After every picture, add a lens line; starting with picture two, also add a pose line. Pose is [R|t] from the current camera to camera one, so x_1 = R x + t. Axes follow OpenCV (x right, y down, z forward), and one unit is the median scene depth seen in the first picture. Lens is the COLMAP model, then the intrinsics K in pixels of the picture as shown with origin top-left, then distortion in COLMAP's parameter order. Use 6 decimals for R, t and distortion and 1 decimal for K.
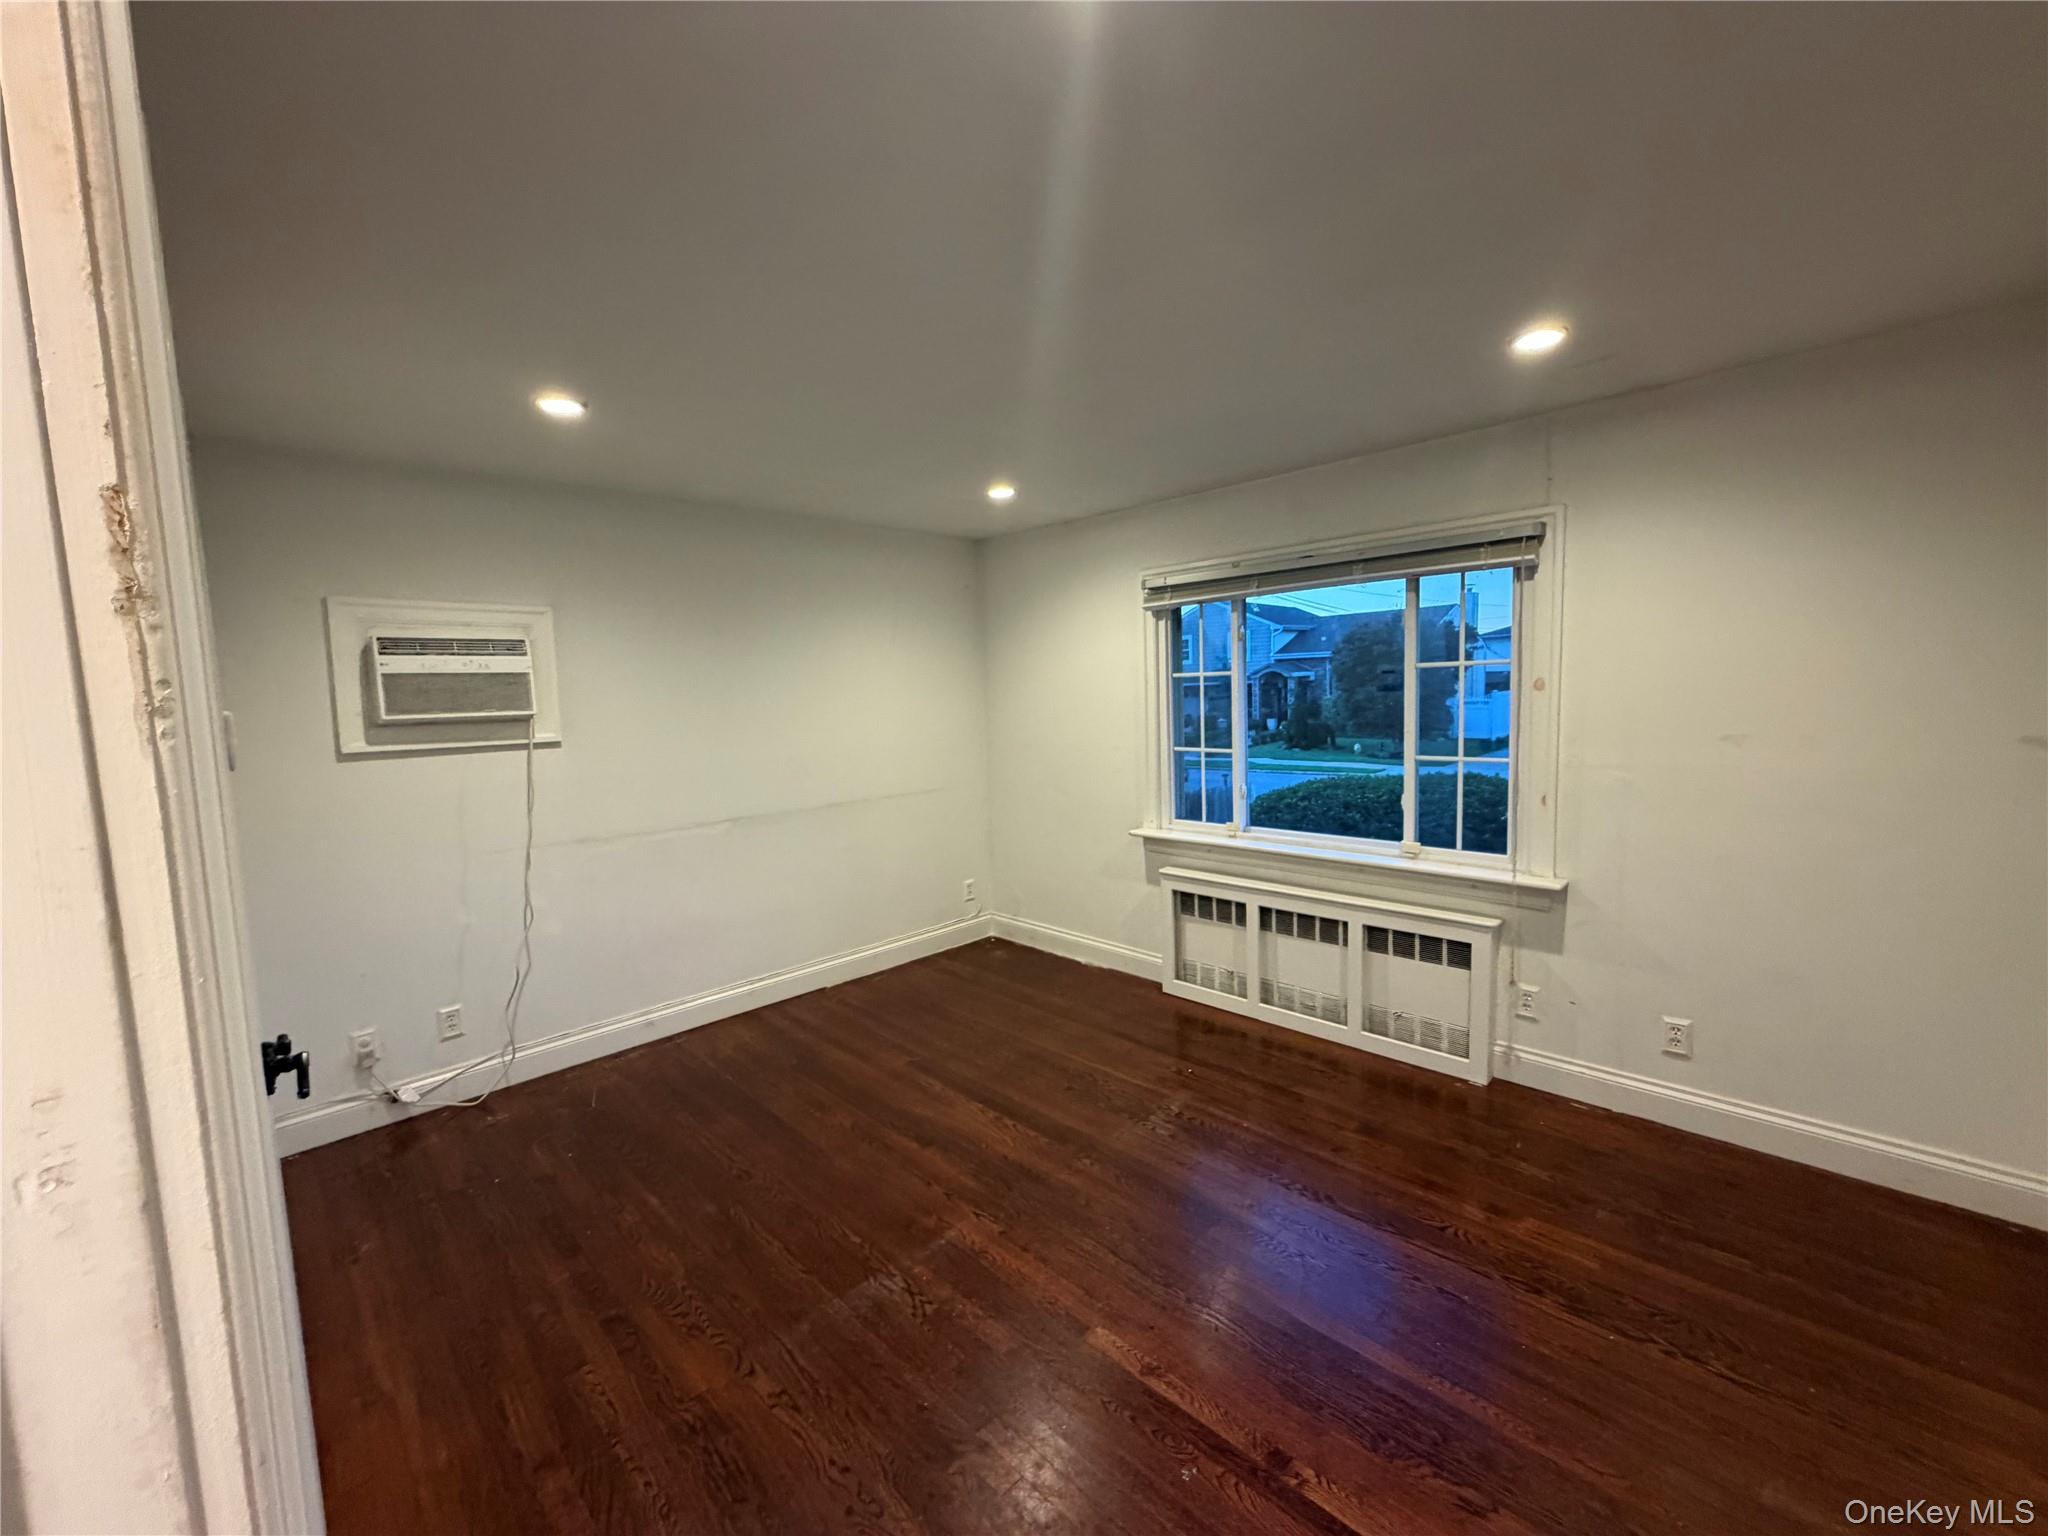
lens RADIAL K [[824.6, 0, 1024.0], [0, 824.6, 768.0], [0, 0, 1]] dist [0.000050, -0.000029]
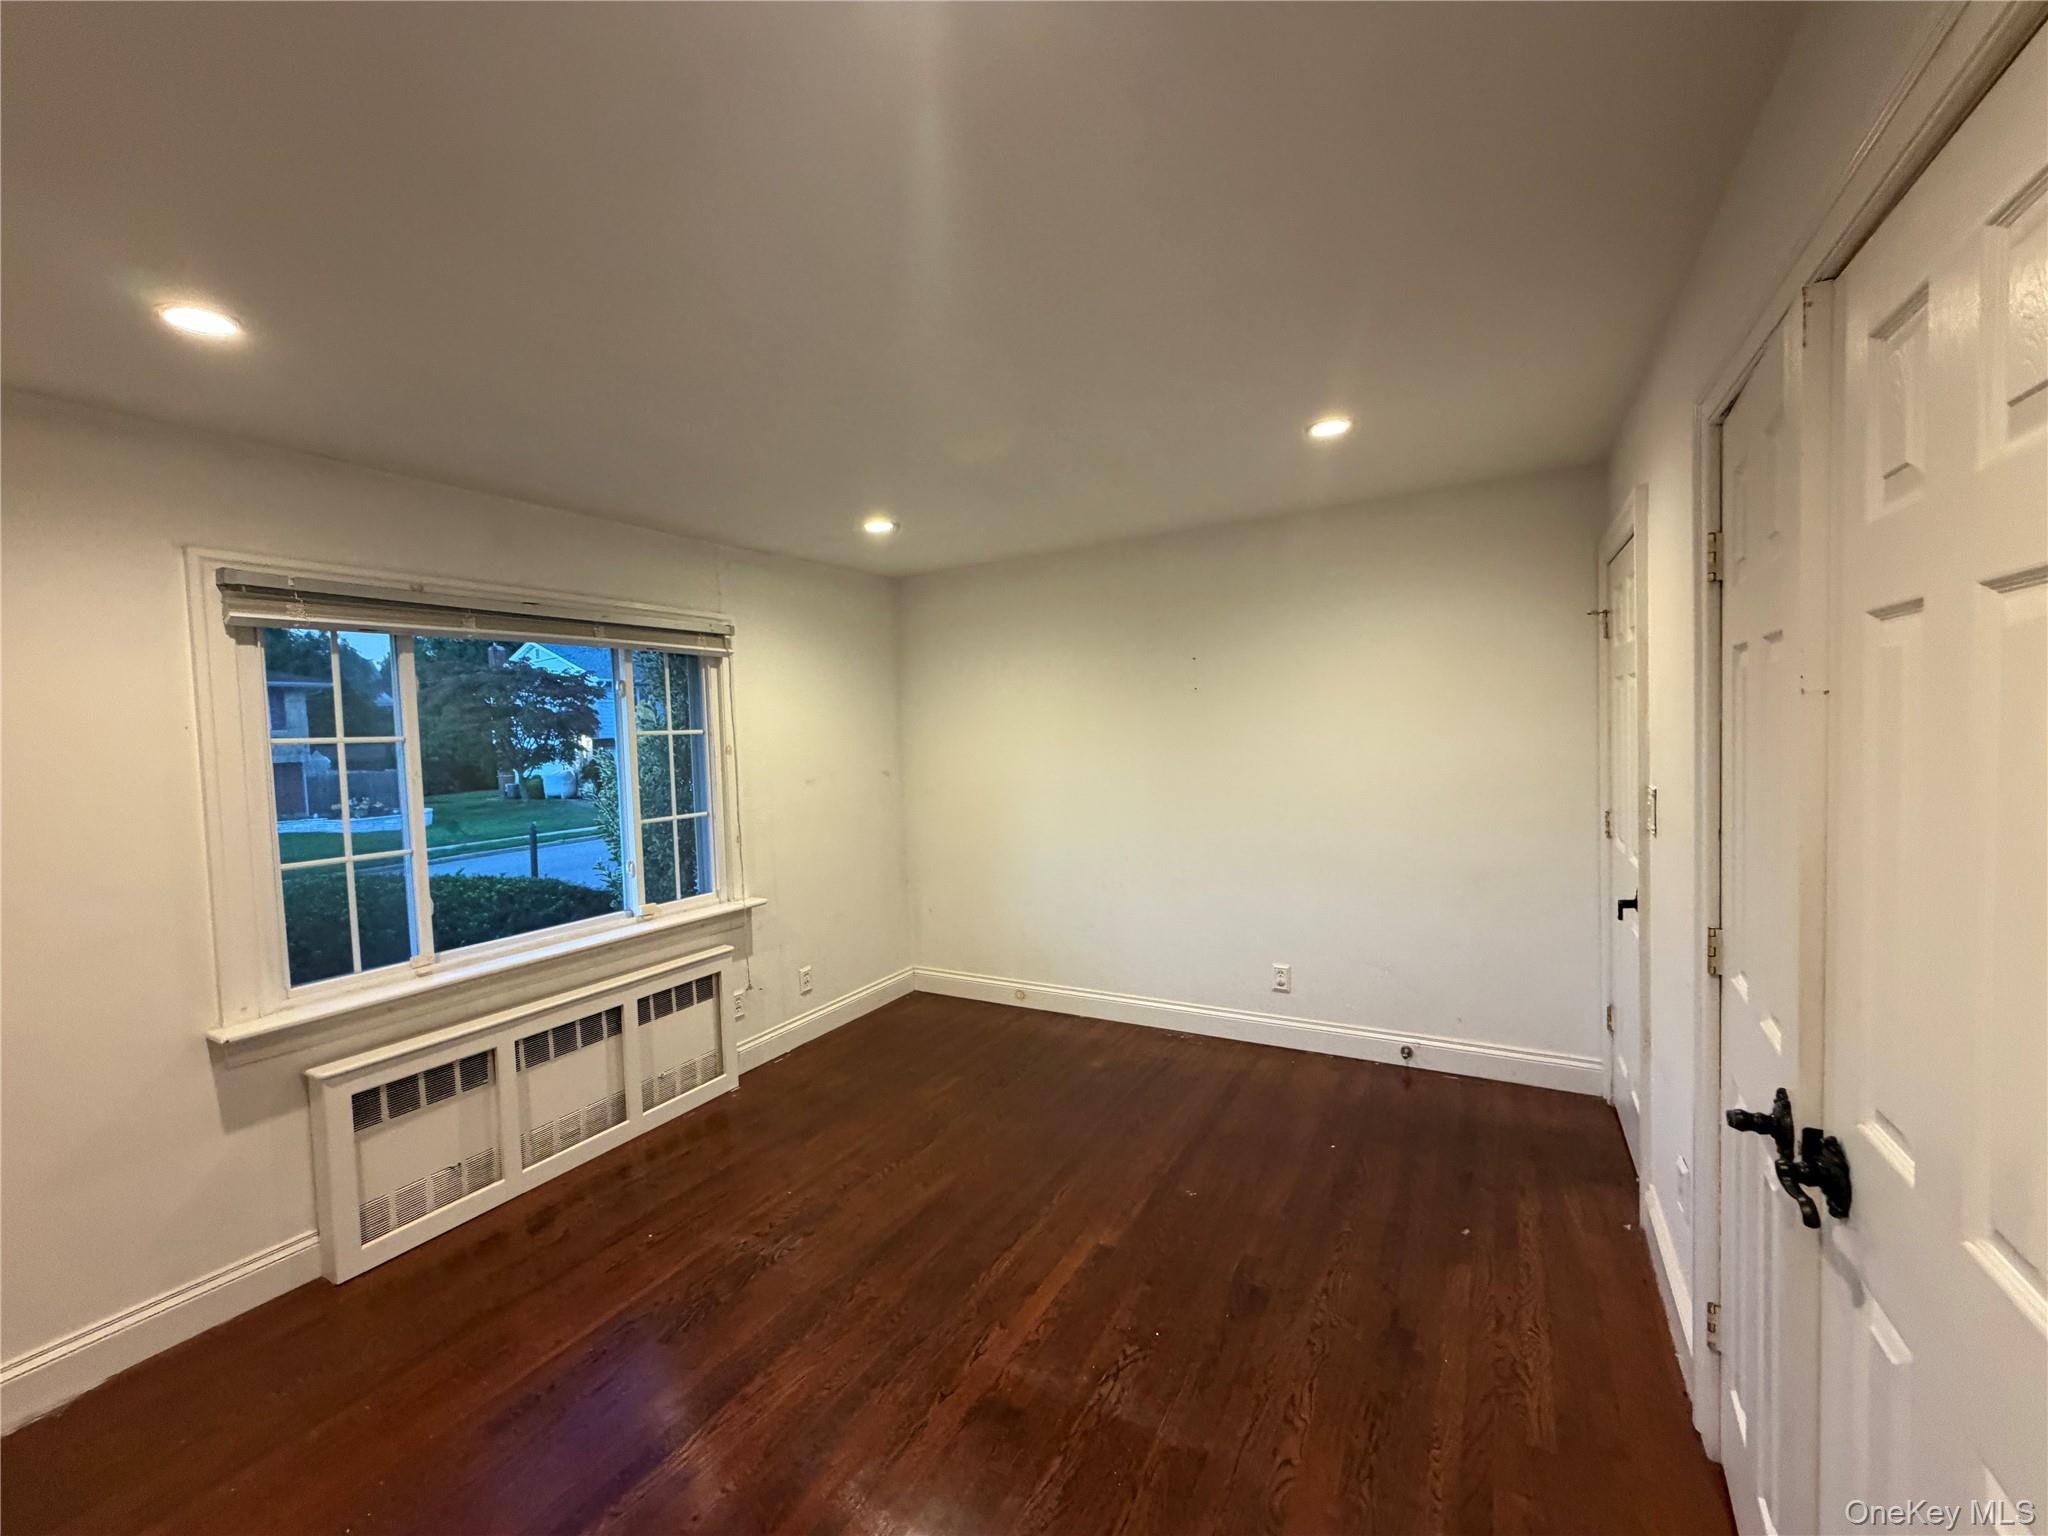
lens RADIAL K [[817.7, 0, 1022.0], [0, 817.7, 768.4], [0, 0, 1]] dist [-0.000997, 0.000025]
pose [[-0.268337, -0.001393, 0.963324, -0.616537], [0.137793, 0.989661, 0.039813, -0.052250], [-0.953419, 0.143422, -0.265371, 0.777989]]
